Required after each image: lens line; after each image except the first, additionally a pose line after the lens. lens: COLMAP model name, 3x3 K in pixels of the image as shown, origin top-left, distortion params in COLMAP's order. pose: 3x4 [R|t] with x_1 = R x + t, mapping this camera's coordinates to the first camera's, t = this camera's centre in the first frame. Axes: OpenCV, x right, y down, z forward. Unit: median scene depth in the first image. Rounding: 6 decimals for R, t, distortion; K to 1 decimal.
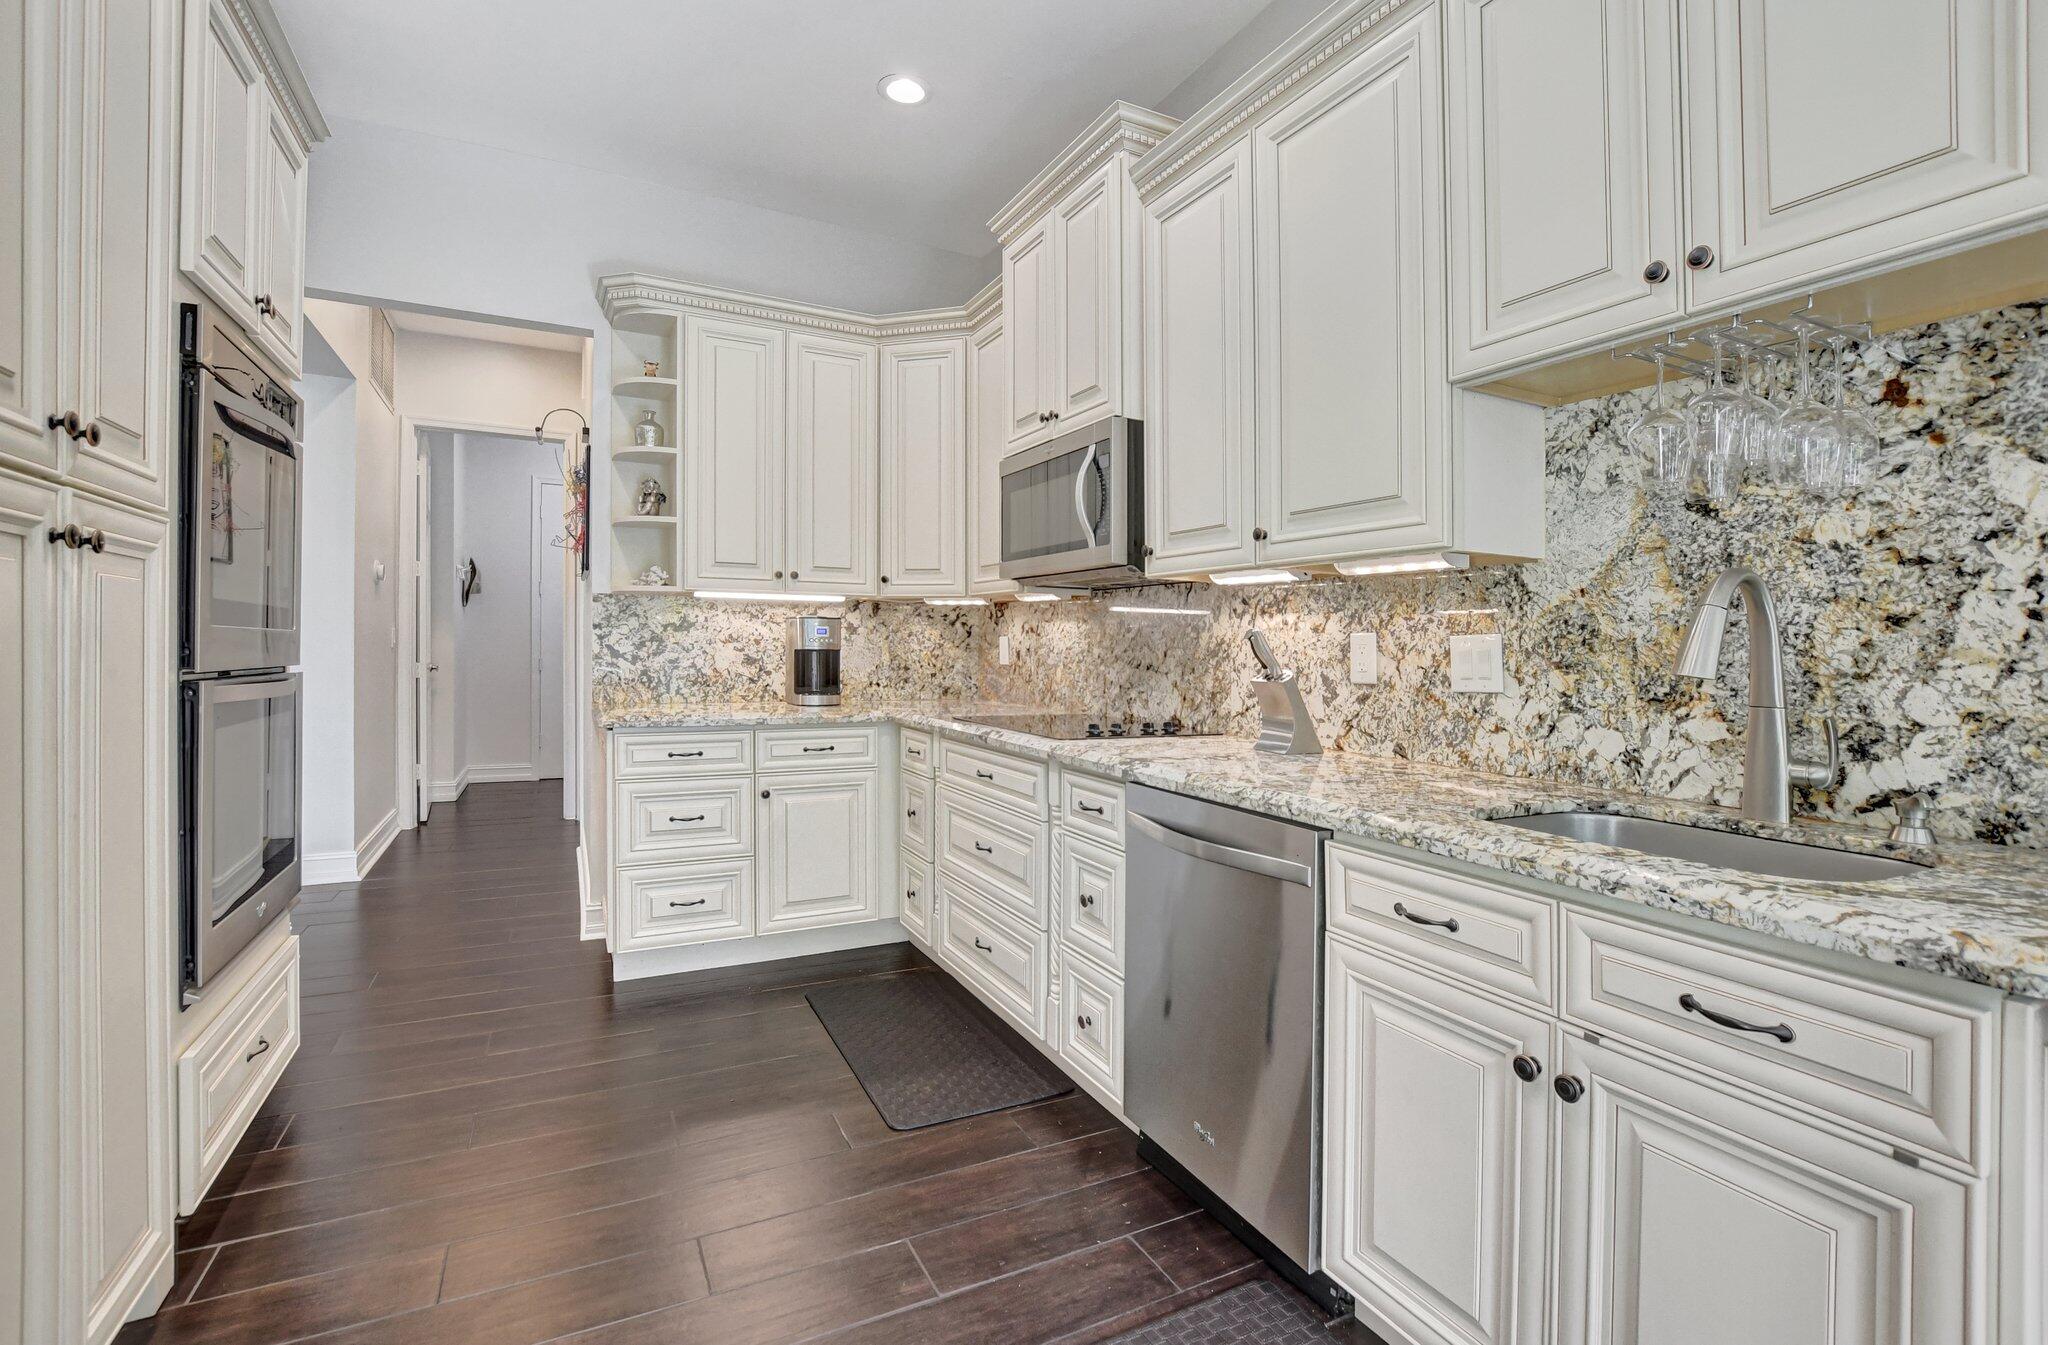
lens RADIAL K [[919.3, 0, 1045.8], [0, 919.3, 649.4], [0, 0, 1]] dist [-0.016264, 0.004895]
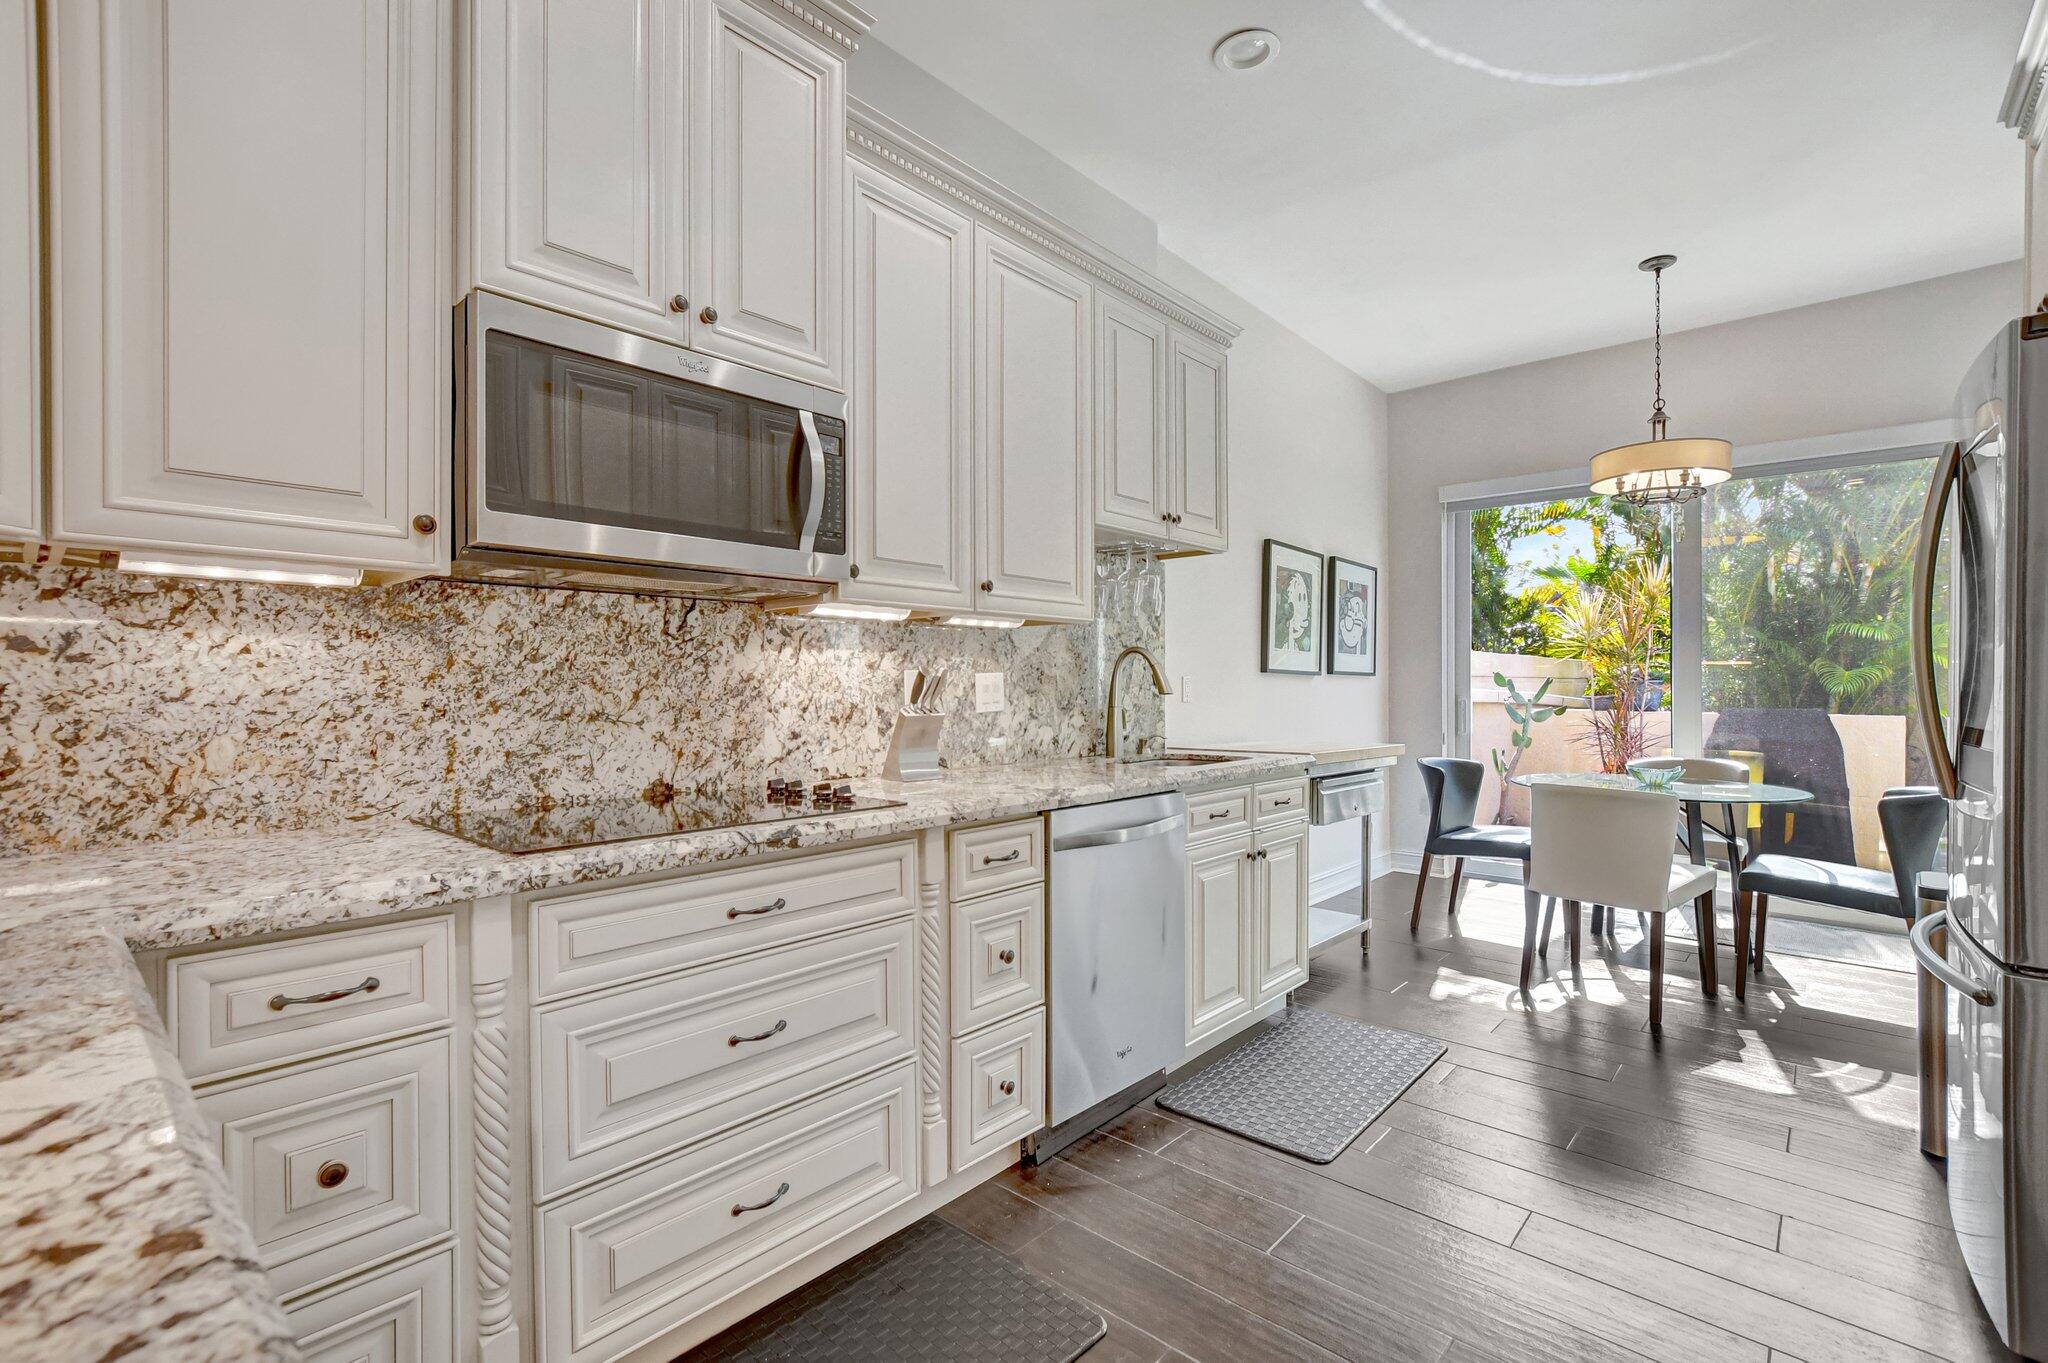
lens RADIAL K [[919.3, 0, 1013.1], [0, 919.3, 680.0], [0, 0, 1]] dist [-0.016264, 0.004895]
pose [[-0.339114, -0.013044, 0.940655, -0.764942], [-0.002240, 0.999912, 0.013058, -0.019822], [-0.940742, 0.002321, -0.339114, 1.203572]]
